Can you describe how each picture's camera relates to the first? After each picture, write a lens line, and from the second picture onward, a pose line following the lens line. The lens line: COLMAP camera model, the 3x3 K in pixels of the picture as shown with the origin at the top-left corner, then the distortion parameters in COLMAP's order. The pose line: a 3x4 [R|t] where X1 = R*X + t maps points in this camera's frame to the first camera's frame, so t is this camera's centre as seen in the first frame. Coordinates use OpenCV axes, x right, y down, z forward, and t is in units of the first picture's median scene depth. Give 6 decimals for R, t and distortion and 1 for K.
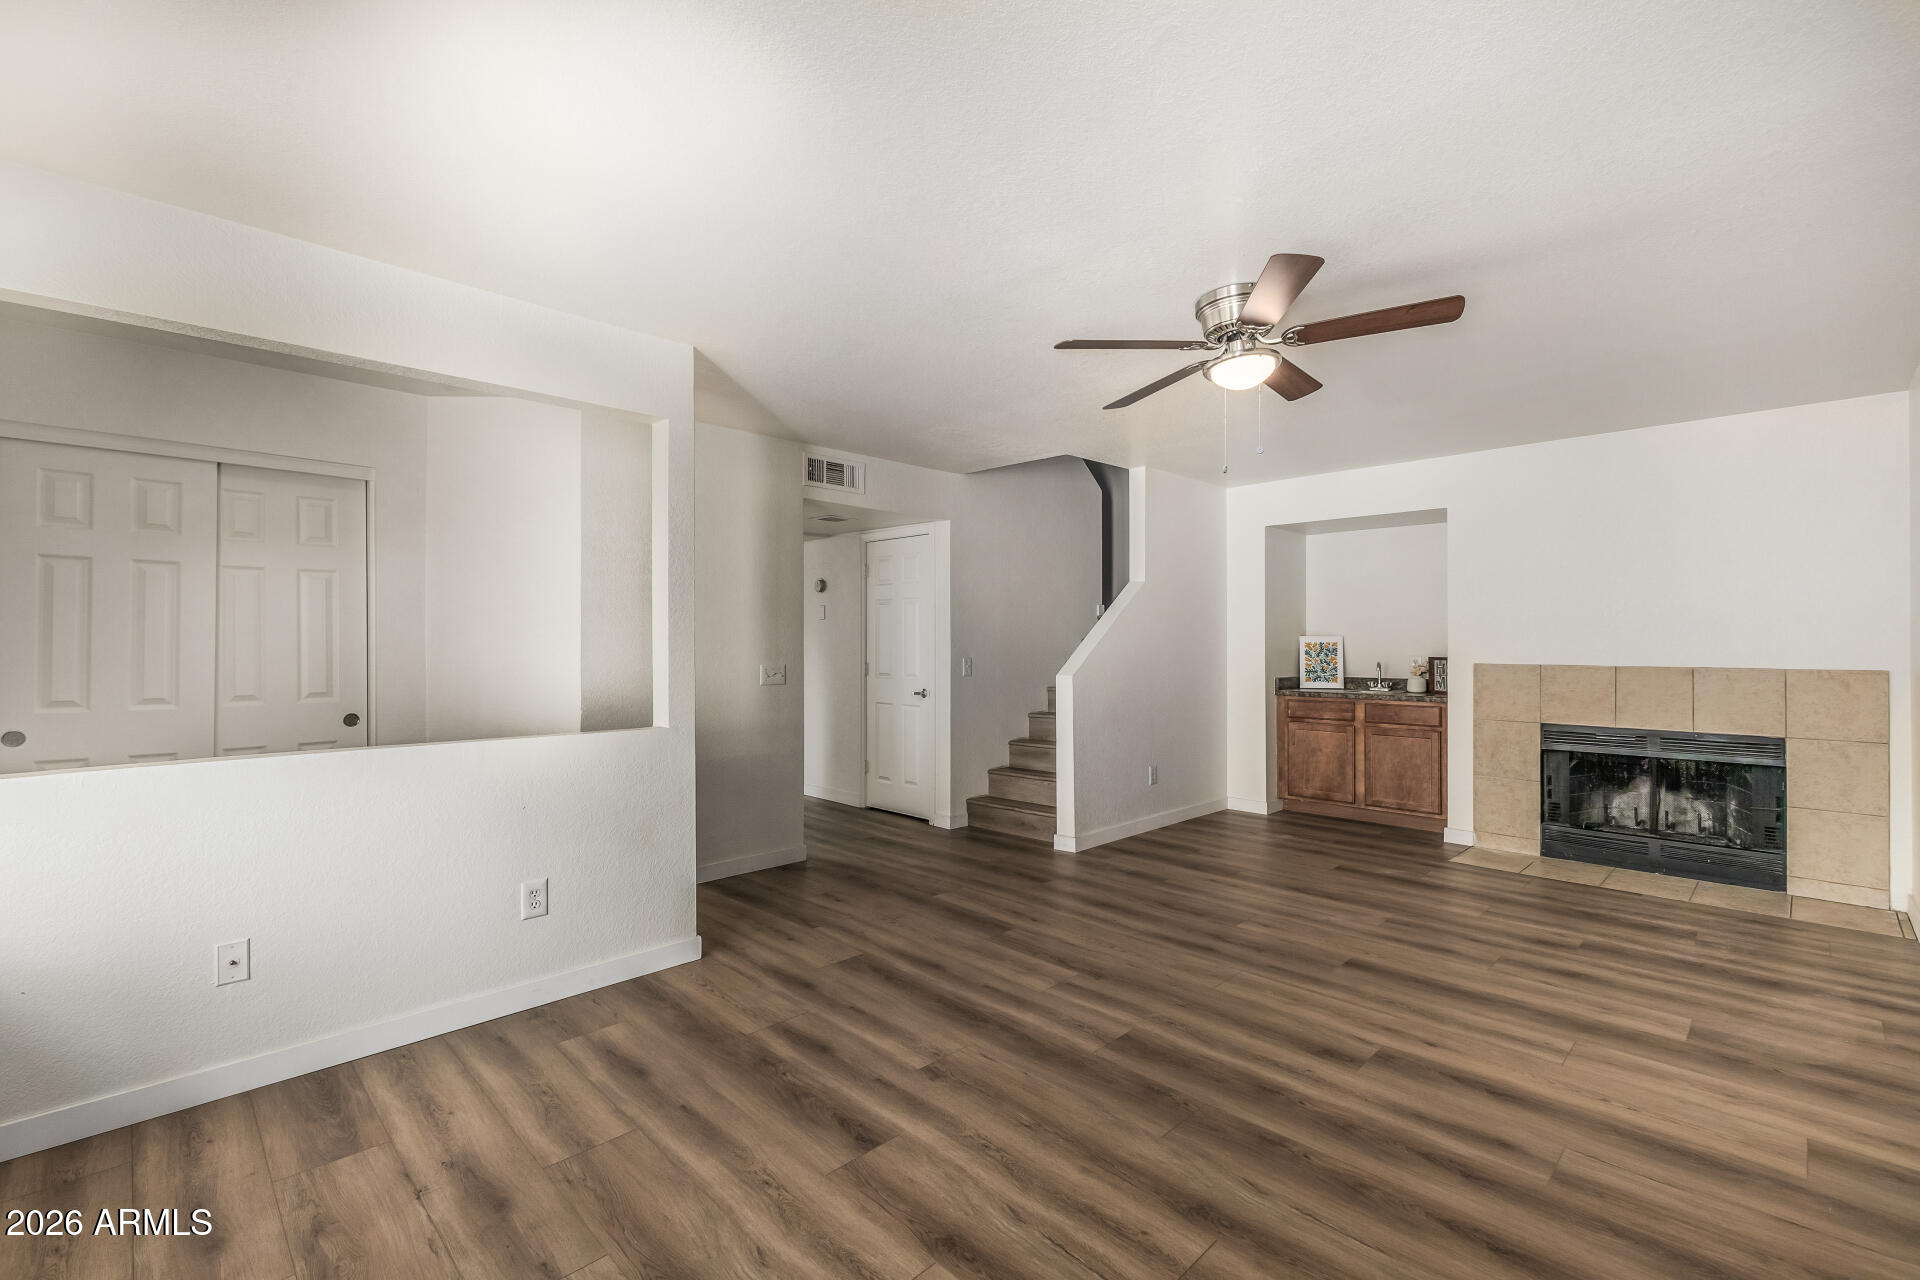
lens RADIAL K [[850.1, 0, 957.7], [0, 850.1, 635.9], [0, 0, 1]] dist [0.003050, -0.000021]
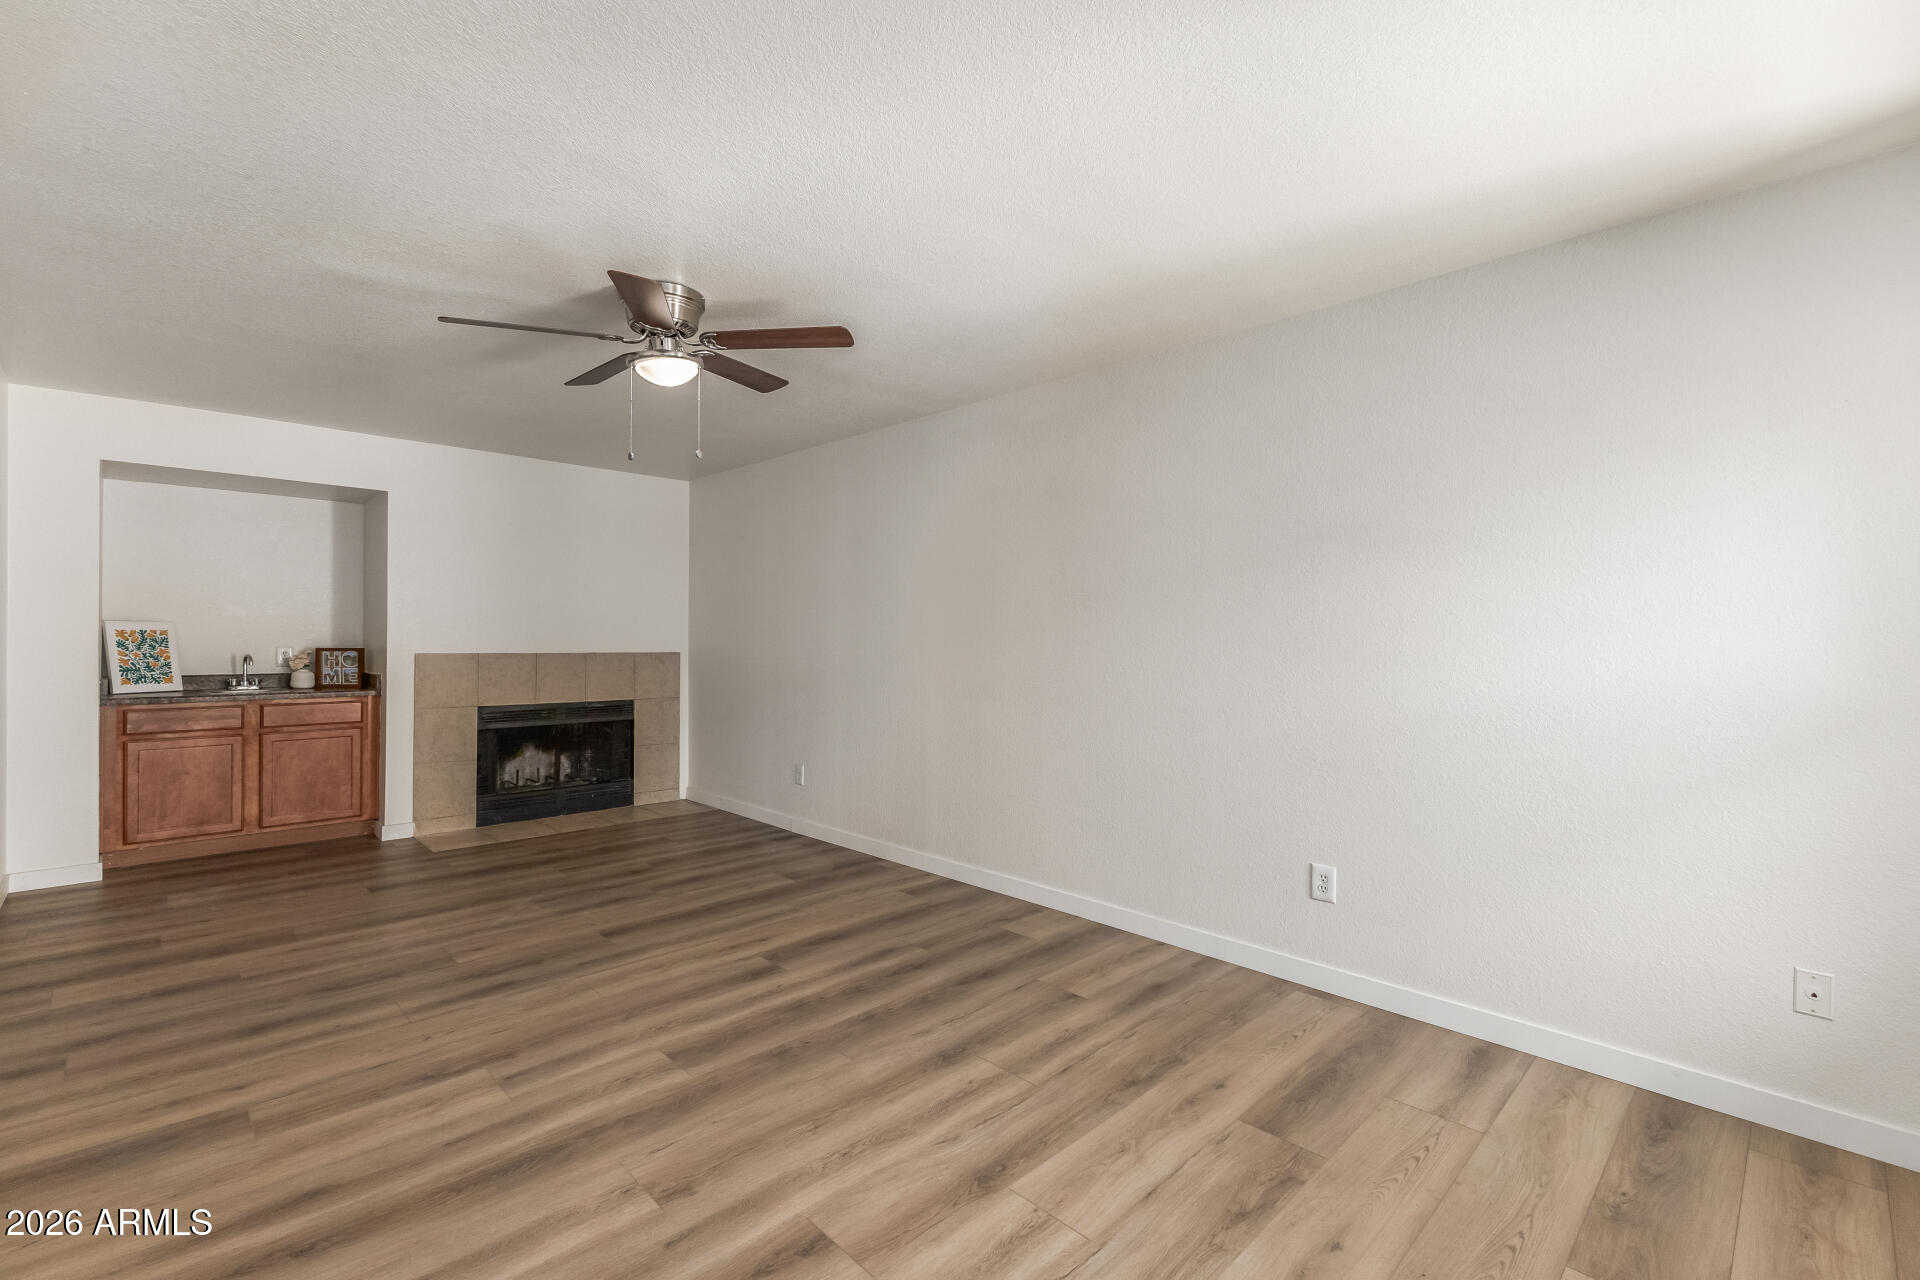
lens RADIAL K [[850.1, 0, 957.7], [0, 850.1, 635.9], [0, 0, 1]] dist [0.003050, -0.000021]
pose [[-0.018121, 0.002218, 0.999833, -0.495111], [-0.015301, 0.999880, -0.002495, 0.005876], [-0.999719, -0.015344, -0.018085, 0.474322]]
